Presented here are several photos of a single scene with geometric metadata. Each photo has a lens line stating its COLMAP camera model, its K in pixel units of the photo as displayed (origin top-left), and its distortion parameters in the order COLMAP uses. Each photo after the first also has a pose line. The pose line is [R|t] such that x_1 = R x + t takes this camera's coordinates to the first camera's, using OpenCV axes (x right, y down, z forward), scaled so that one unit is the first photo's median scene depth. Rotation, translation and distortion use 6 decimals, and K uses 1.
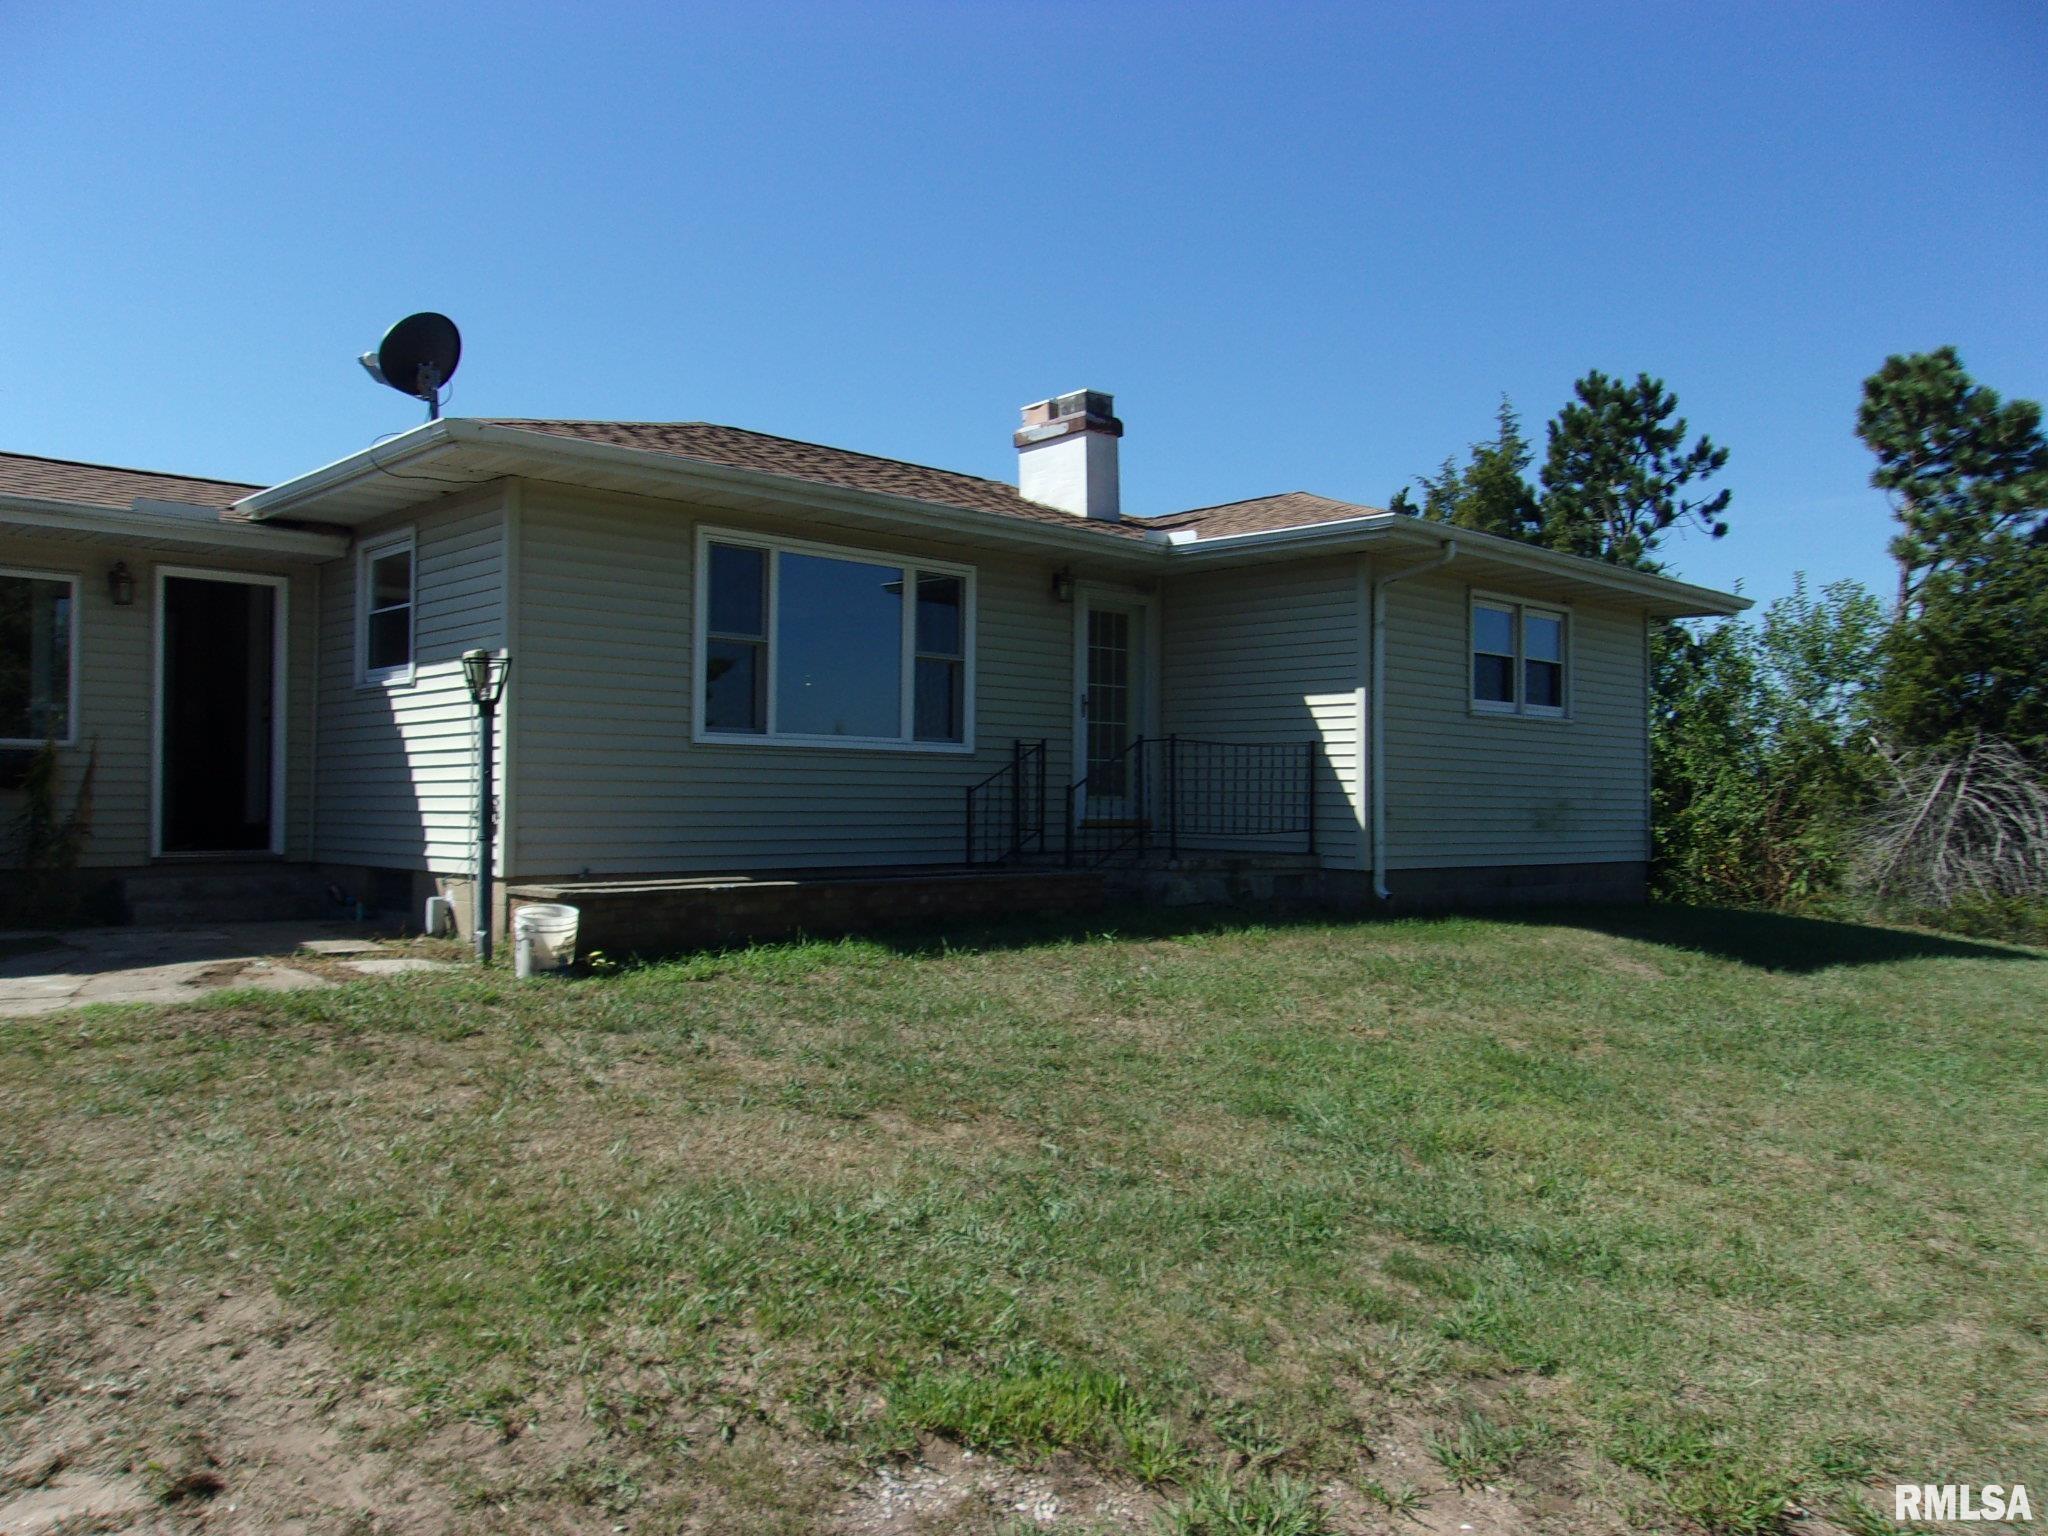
lens RADIAL K [[1594.8, 0, 1023.4], [0, 1594.8, 771.6], [0, 0, 1]] dist [0.008012, 0.005137]
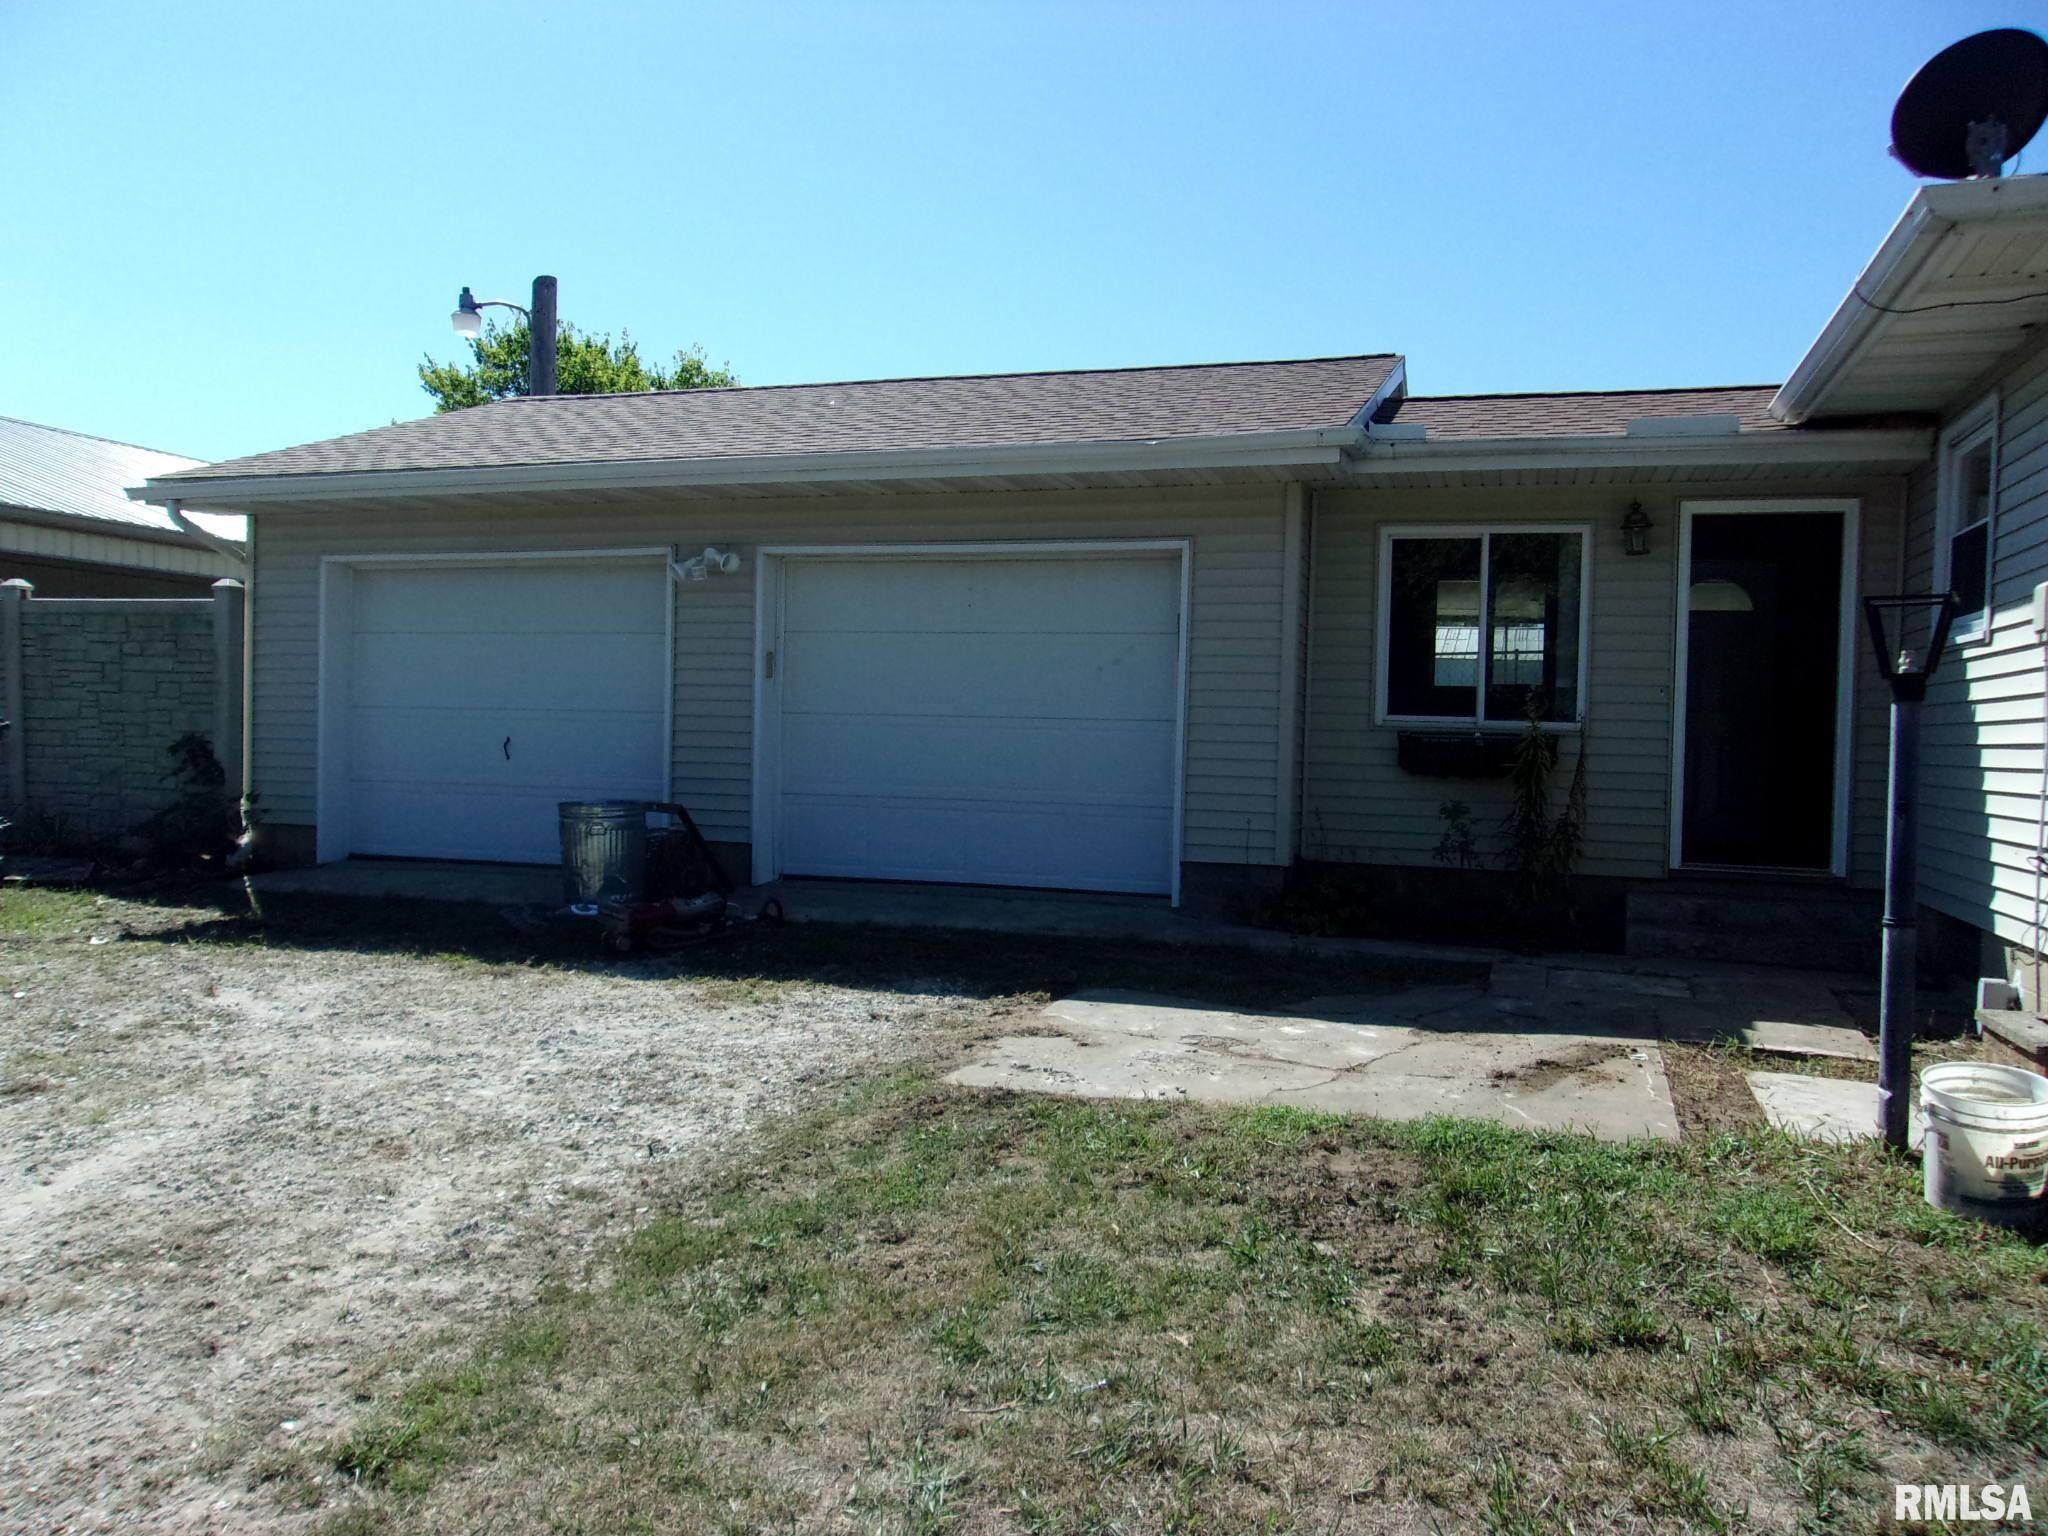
lens RADIAL K [[1594.8, 0, 1023.5], [0, 1594.8, 760.0], [0, 0, 1]] dist [0.008012, 0.005137]
pose [[0.474913, 0.029444, -0.879540, 0.003257], [-0.010744, 0.999560, 0.027661, -0.019808], [0.879967, -0.003686, 0.475020, 0.345276]]
